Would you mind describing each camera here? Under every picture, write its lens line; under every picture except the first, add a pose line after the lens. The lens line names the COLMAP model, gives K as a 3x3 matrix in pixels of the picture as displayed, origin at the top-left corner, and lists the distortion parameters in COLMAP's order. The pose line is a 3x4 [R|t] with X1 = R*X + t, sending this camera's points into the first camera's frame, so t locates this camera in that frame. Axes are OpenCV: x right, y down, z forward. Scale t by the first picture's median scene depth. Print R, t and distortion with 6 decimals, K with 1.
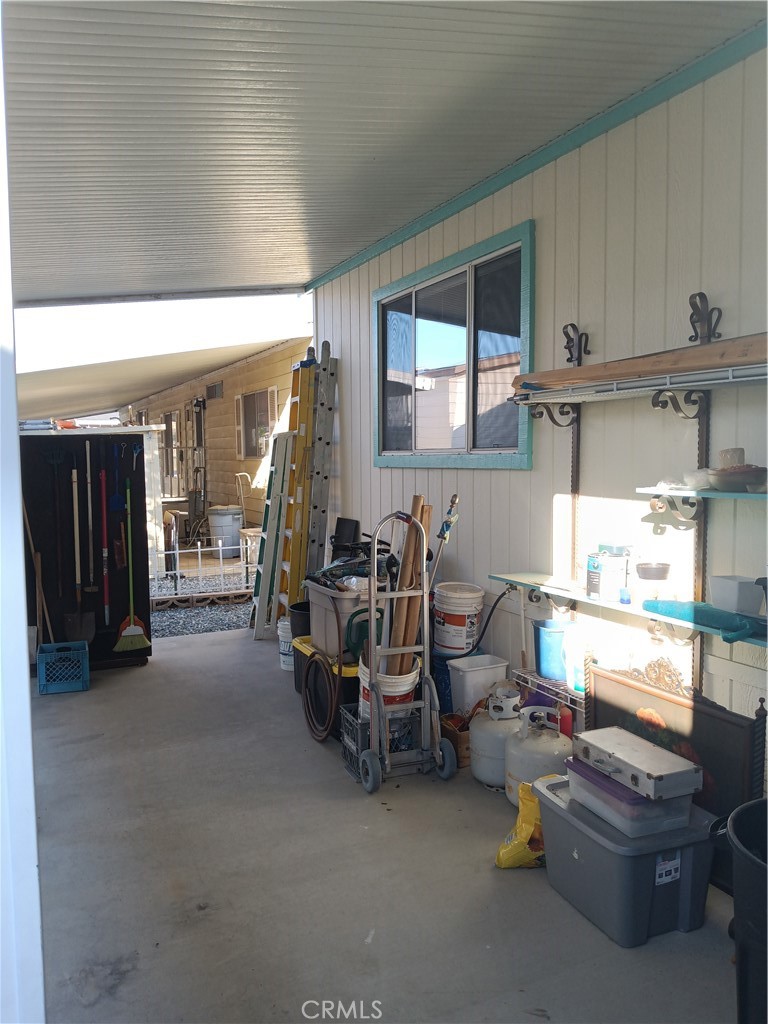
lens RADIAL K [[816.1, 0, 384.0], [0, 816.1, 512.0], [0, 0, 1]] dist [0.096709, -0.220424]
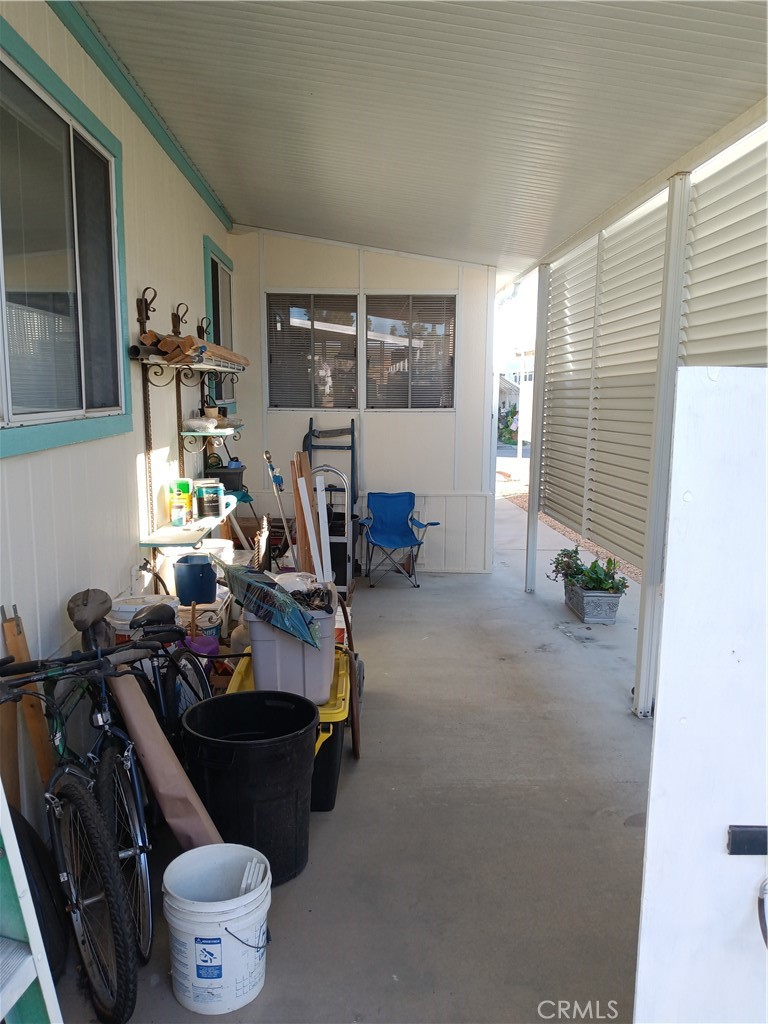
lens RADIAL K [[816.1, 0, 384.0], [0, 816.1, 512.0], [0, 0, 1]] dist [0.096709, -0.220424]
pose [[-0.923860, -0.049331, 0.379538, -0.528963], [0.032666, 0.977877, 0.206616, -0.177624], [-0.381334, 0.203282, -0.901810, 2.166650]]
